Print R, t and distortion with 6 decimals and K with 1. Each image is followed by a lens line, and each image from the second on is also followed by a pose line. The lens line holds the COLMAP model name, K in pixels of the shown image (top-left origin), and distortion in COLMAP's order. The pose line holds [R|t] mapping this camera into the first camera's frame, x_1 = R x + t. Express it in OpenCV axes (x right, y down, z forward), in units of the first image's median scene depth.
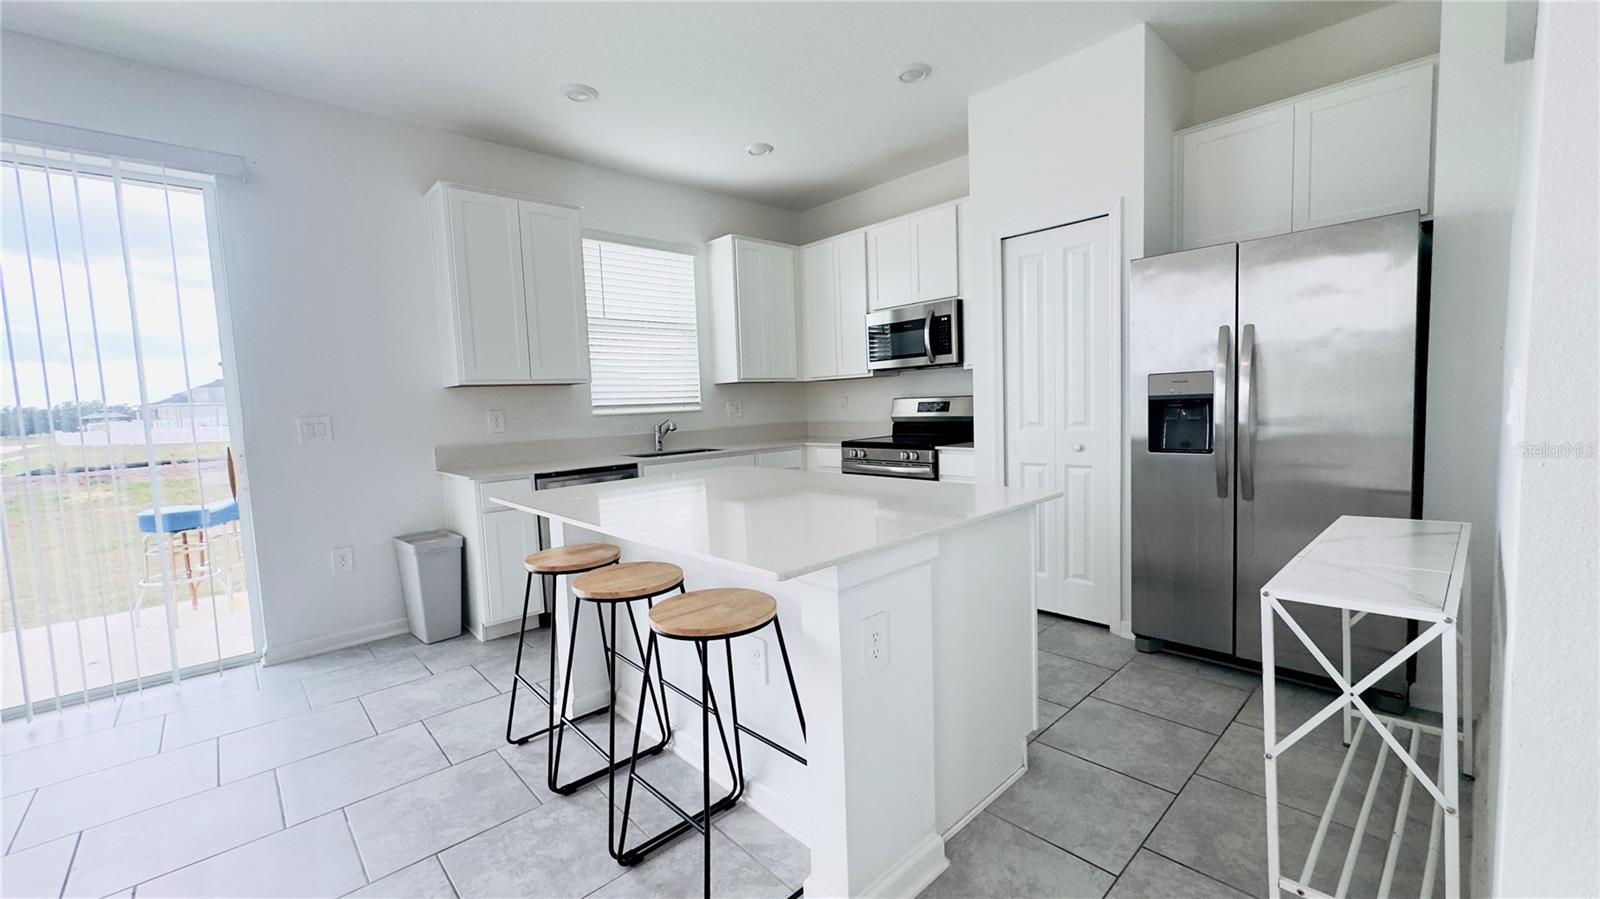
lens RADIAL K [[634.6, 0, 800.9], [0, 634.6, 450.3], [0, 0, 1]] dist [-0.000584, 0.001170]
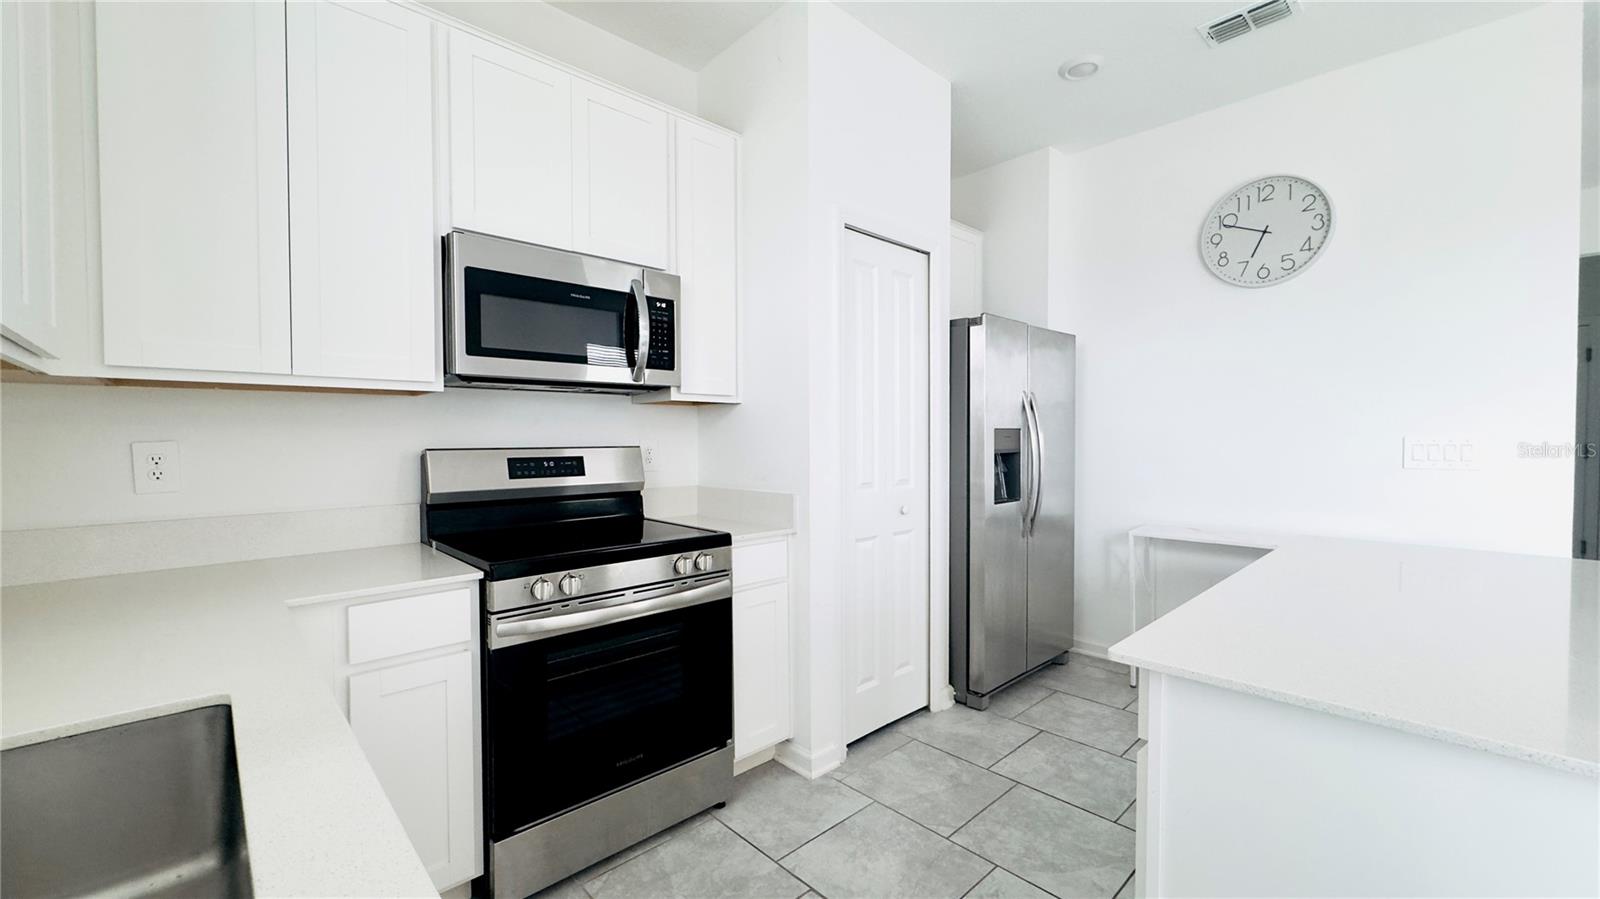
lens RADIAL K [[634.6, 0, 802.1], [0, 634.6, 453.0], [0, 0, 1]] dist [-0.000584, 0.001170]
pose [[-0.004961, 0.015478, 0.999868, -0.322280], [0.083201, 0.996420, -0.015012, -0.062184], [-0.996520, 0.083115, -0.006231, 0.902983]]
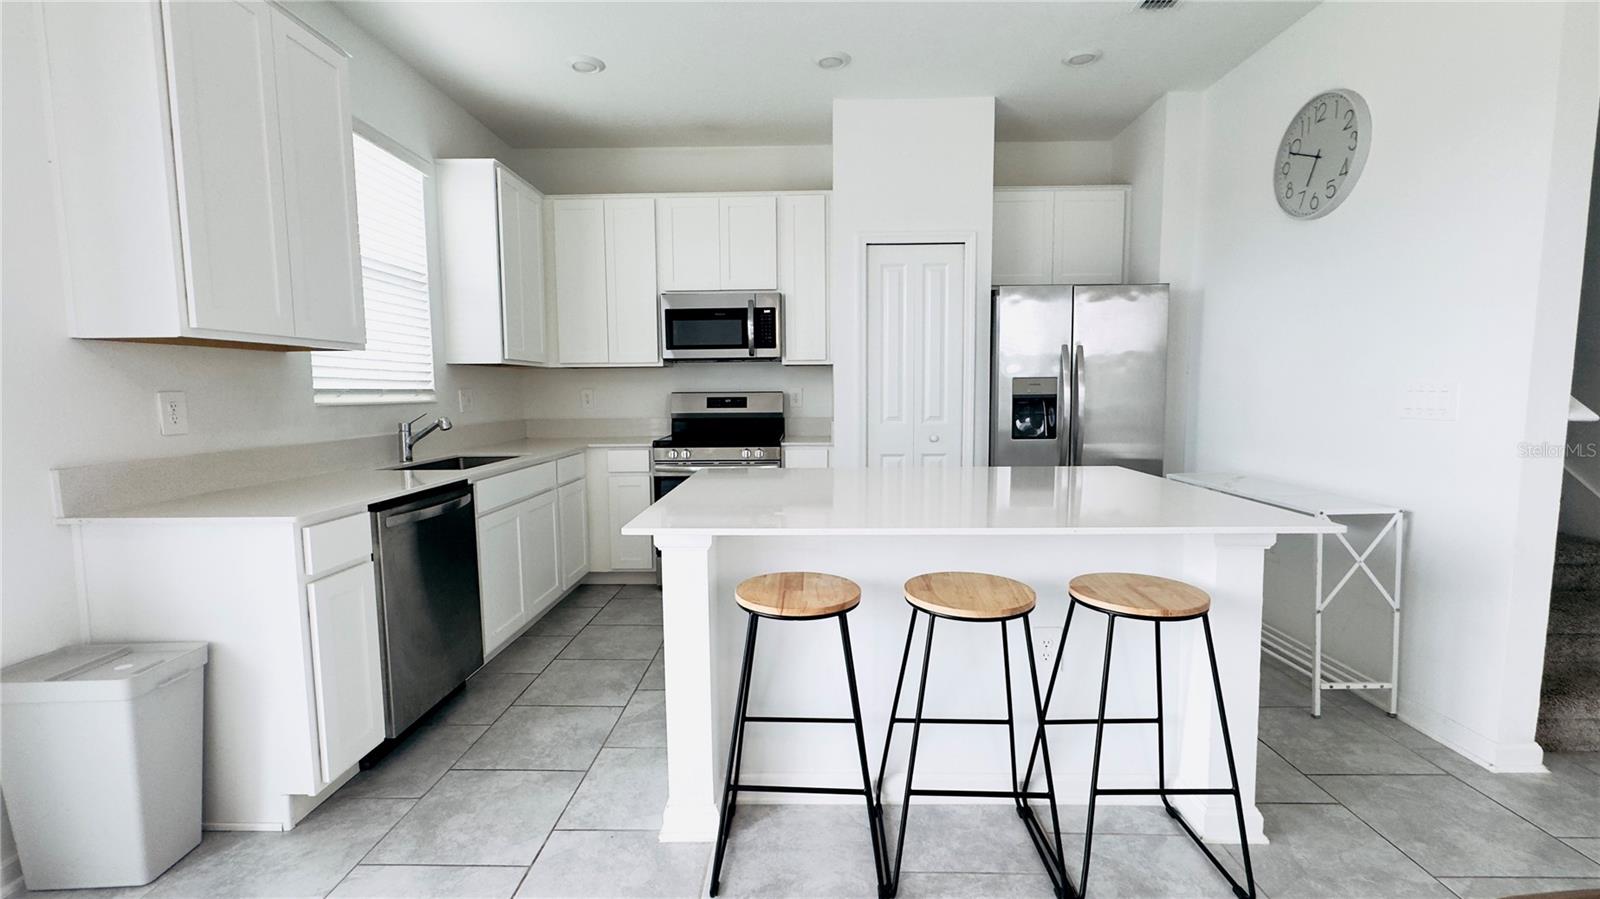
lens RADIAL K [[683.3, 0, 795.6], [0, 683.3, 450.5], [0, 0, 1]] dist [-0.001444, 0.000169]
pose [[0.695501, -0.030793, 0.717865, -0.503879], [0.038191, 0.999253, 0.005862, 0.000748], [-0.717510, 0.023339, 0.696158, 0.251493]]
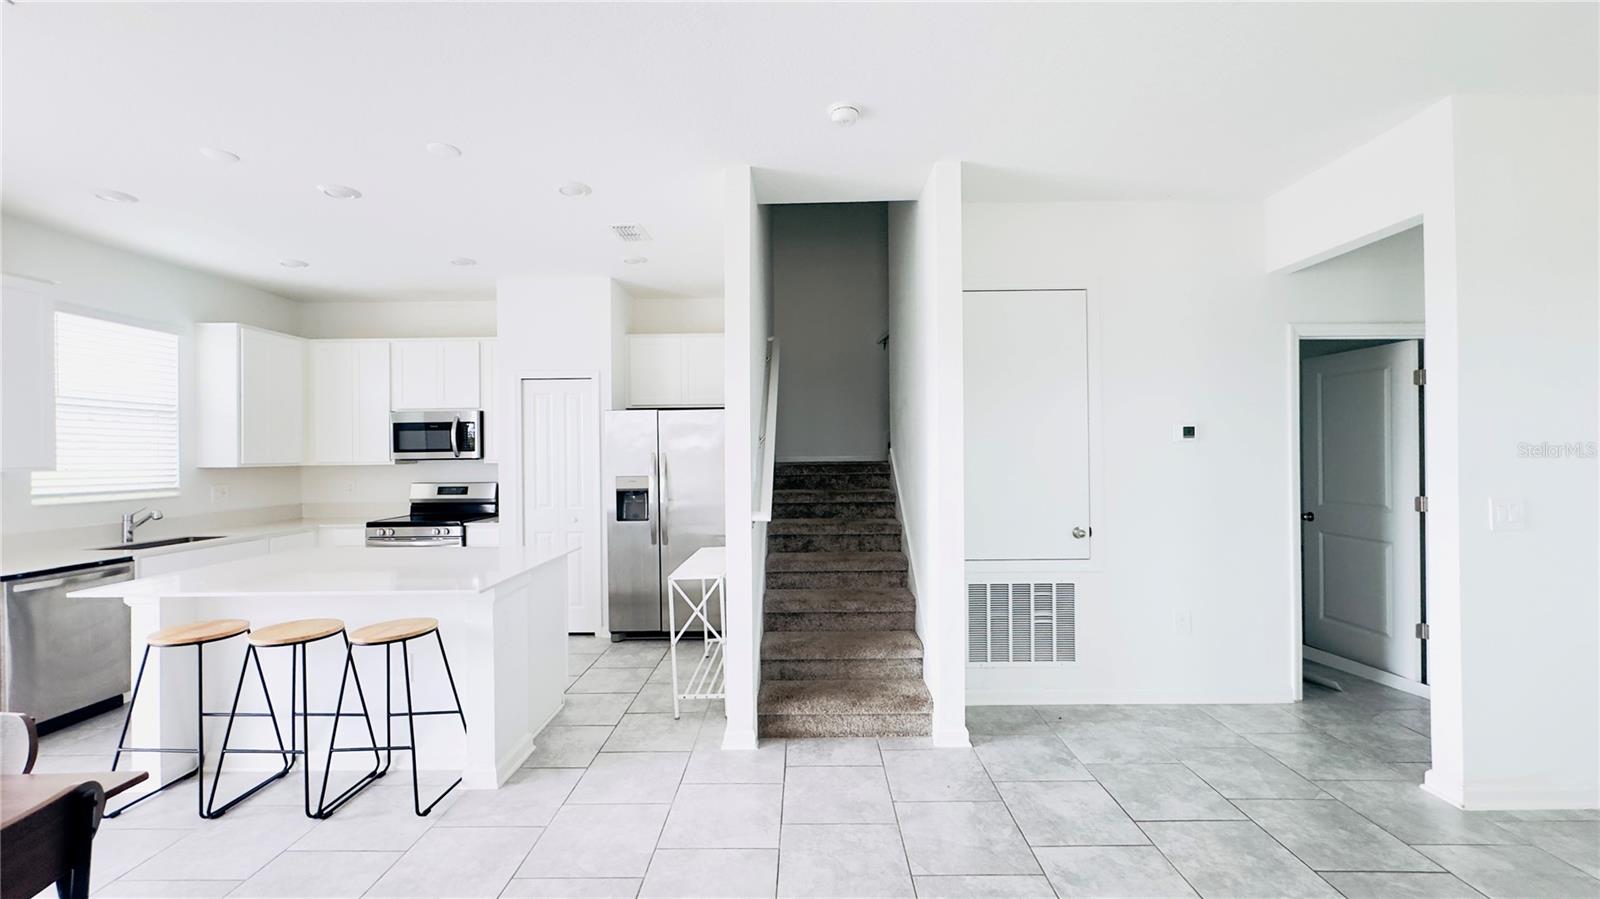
lens RADIAL K [[634.6, 0, 798.3], [0, 634.6, 451.5], [0, 0, 1]] dist [-0.000584, 0.001170]
pose [[0.687100, 0.033638, 0.725784, -0.255553], [0.040842, 0.995560, -0.084806, -0.013755], [-0.725414, 0.087913, 0.682675, -0.379447]]
